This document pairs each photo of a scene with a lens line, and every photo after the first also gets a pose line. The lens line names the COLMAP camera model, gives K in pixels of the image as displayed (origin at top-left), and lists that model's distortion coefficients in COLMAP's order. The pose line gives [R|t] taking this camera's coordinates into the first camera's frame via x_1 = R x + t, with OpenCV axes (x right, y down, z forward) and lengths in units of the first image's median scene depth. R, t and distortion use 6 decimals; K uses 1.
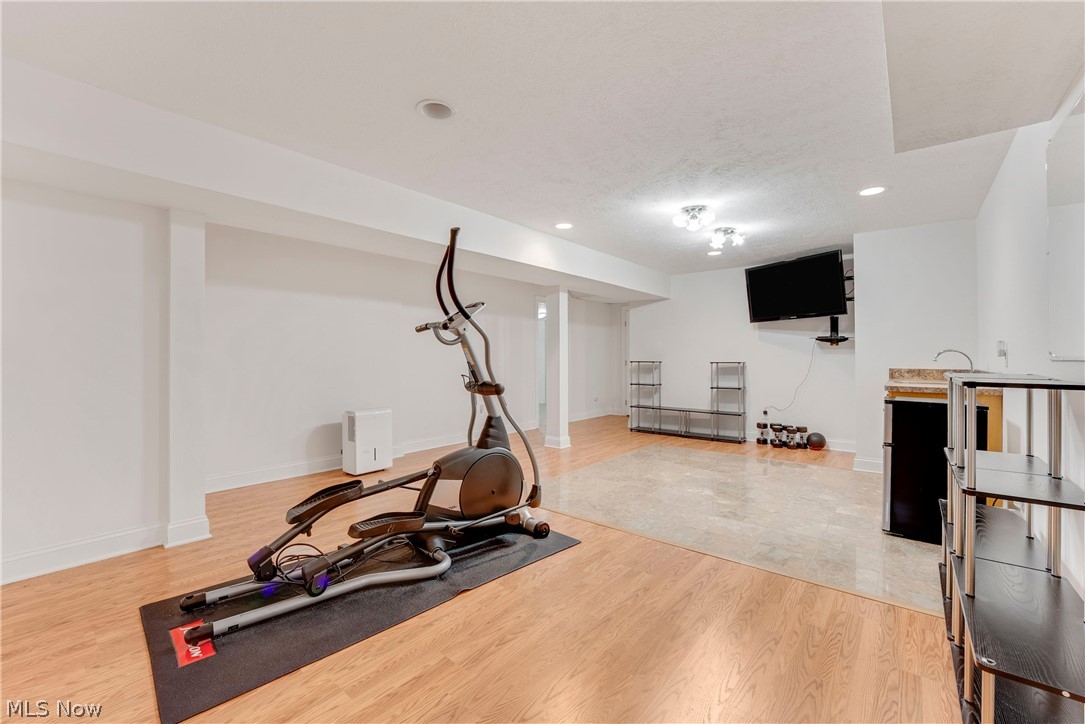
lens RADIAL K [[441.0, 0, 542.5], [0, 441.0, 362.0], [0, 0, 1]] dist [-0.014788, -0.000107]
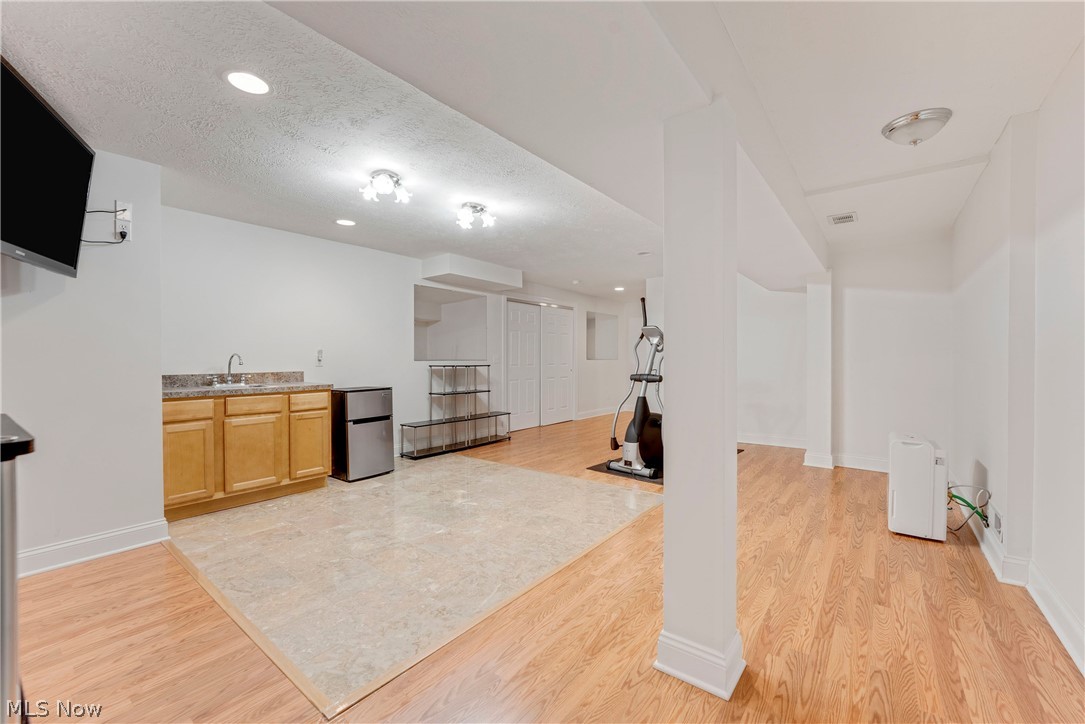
lens RADIAL K [[445.8, 0, 544.5], [0, 445.8, 359.3], [0, 0, 1]] dist [-0.012293, 0.000197]
pose [[-0.999412, 0.005368, -0.033875, 0.236693], [0.004736, 0.999814, 0.018708, -0.031712], [0.033969, 0.018537, -0.999251, 2.095821]]
